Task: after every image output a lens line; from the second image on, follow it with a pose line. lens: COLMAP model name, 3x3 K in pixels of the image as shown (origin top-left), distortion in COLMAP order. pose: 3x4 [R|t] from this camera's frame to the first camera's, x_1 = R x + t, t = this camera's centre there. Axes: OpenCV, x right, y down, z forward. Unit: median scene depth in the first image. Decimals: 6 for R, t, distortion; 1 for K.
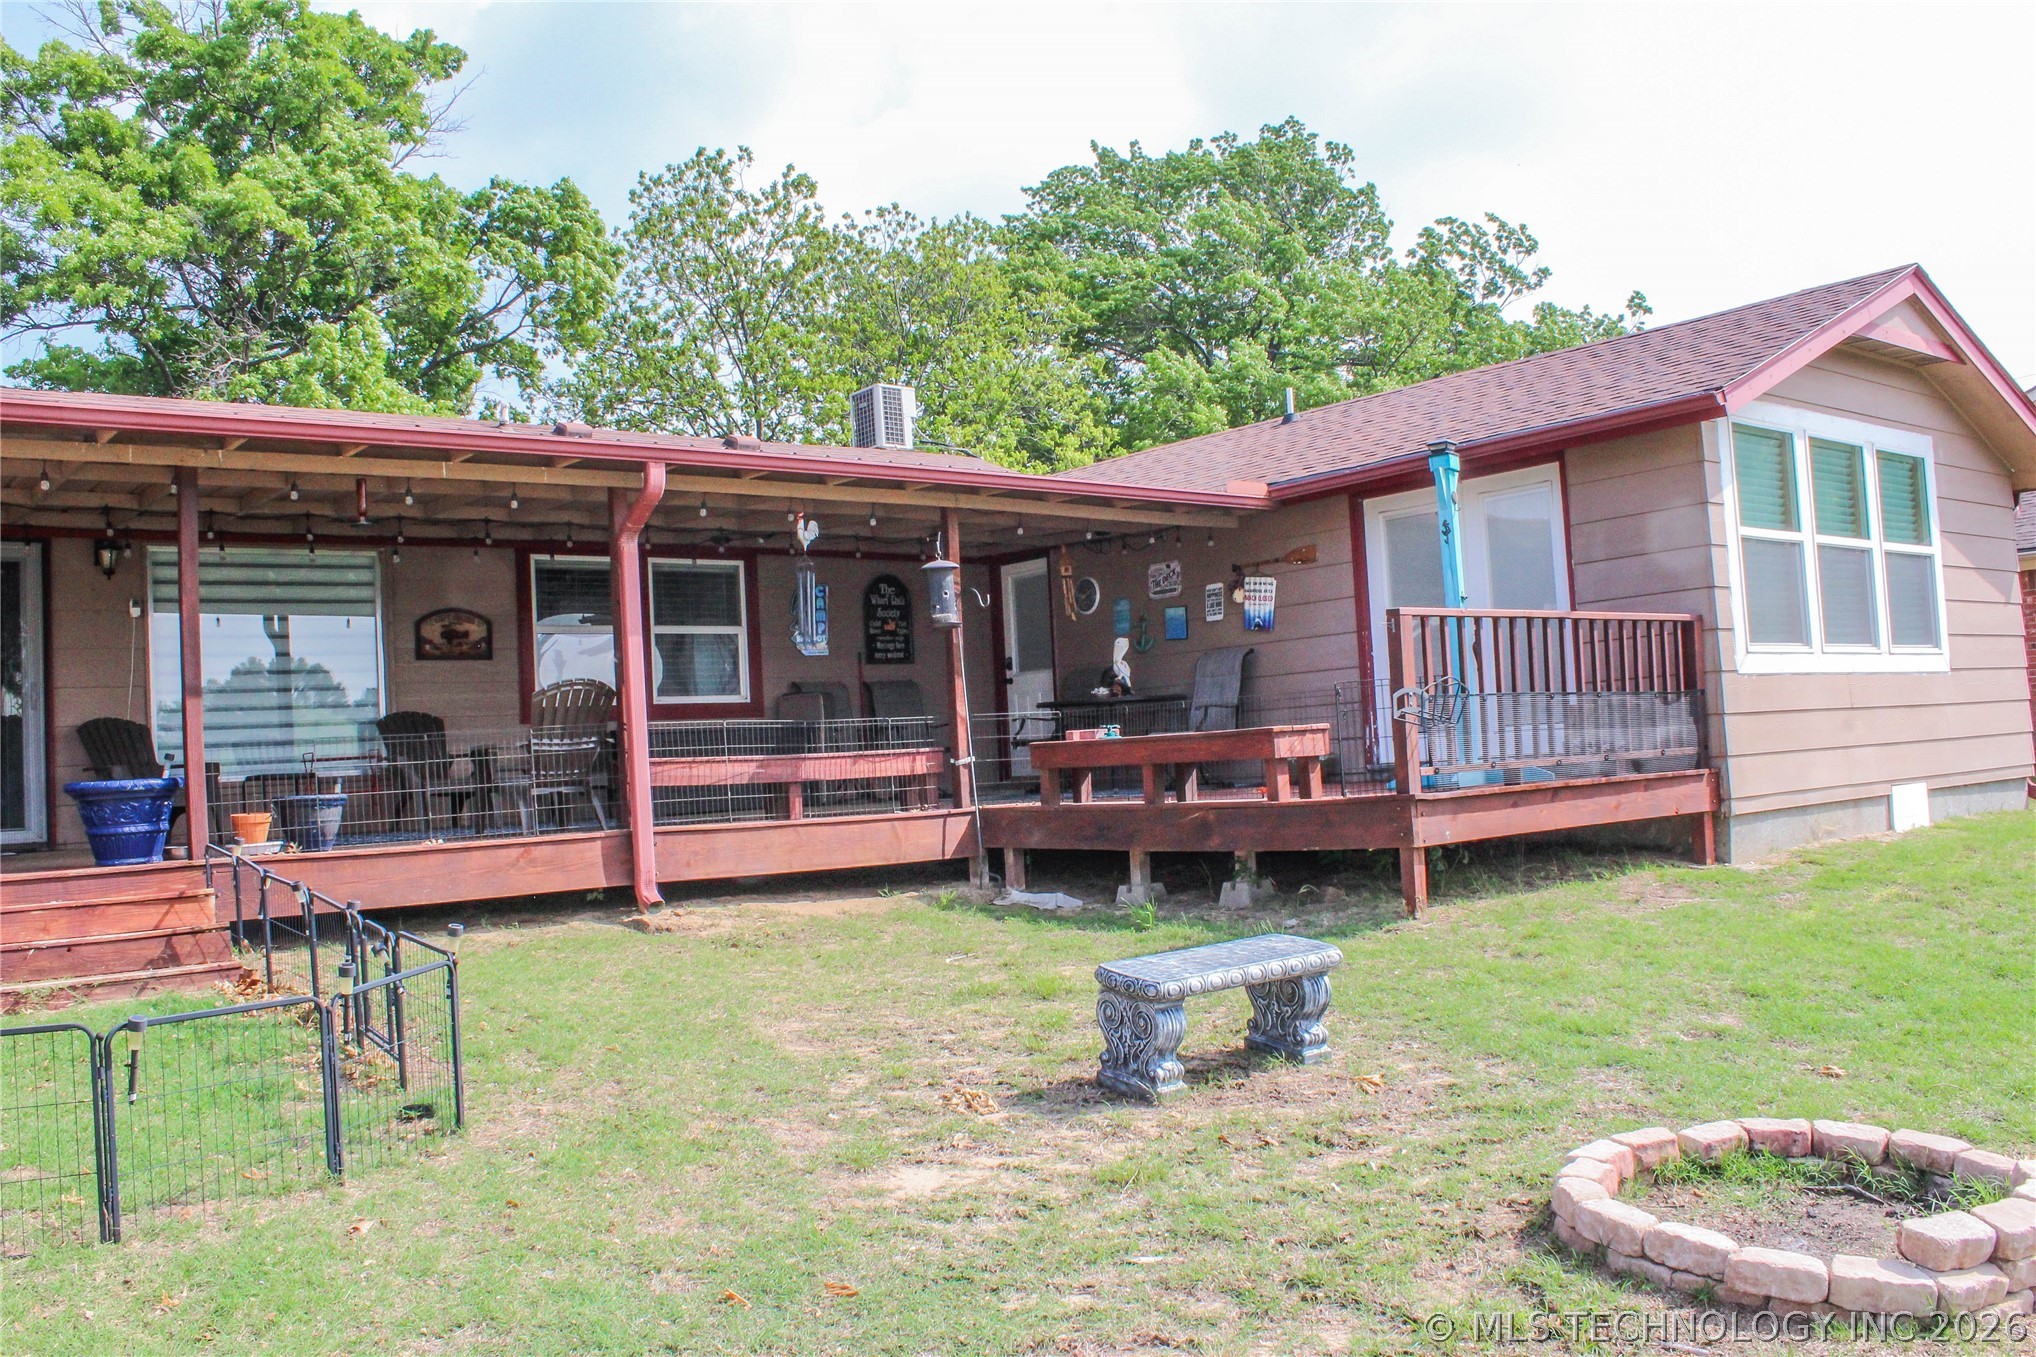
lens RADIAL K [[1715.8, 0, 991.6], [0, 1715.8, 685.6], [0, 0, 1]] dist [-0.167405, 0.175179]
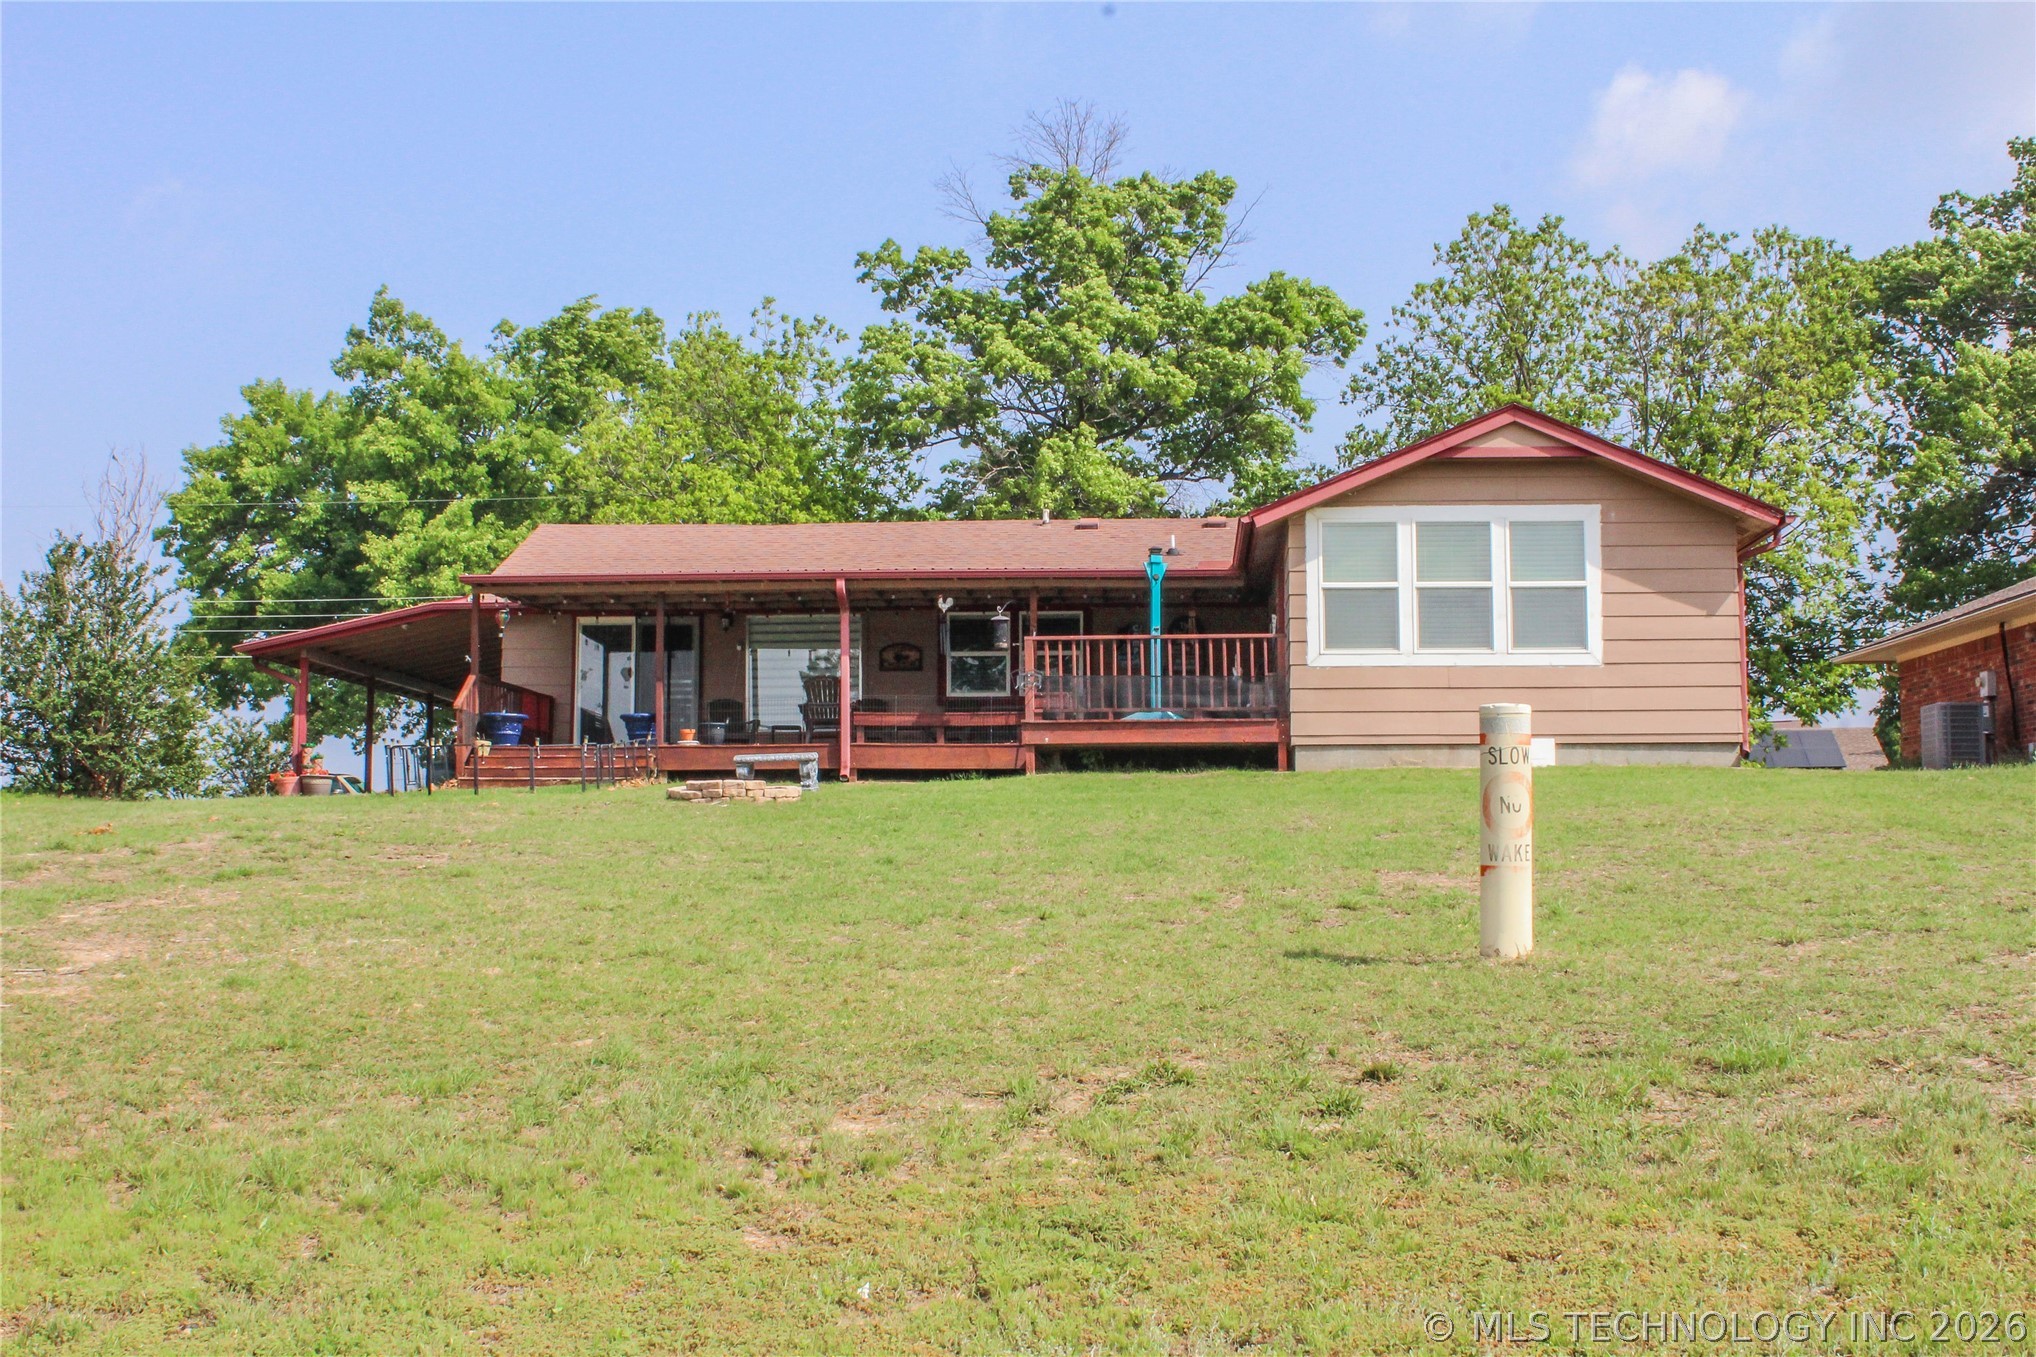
lens RADIAL K [[2519.2, 0, 1018.0], [0, 2519.2, 678.5], [0, 0, 1]] dist [-0.004192, -0.004074]
pose [[0.746635, -0.011055, -0.665142, 1.941249], [-0.007525, 0.999658, -0.025063, 0.073596], [0.665191, 0.023718, 0.746297, -1.171895]]
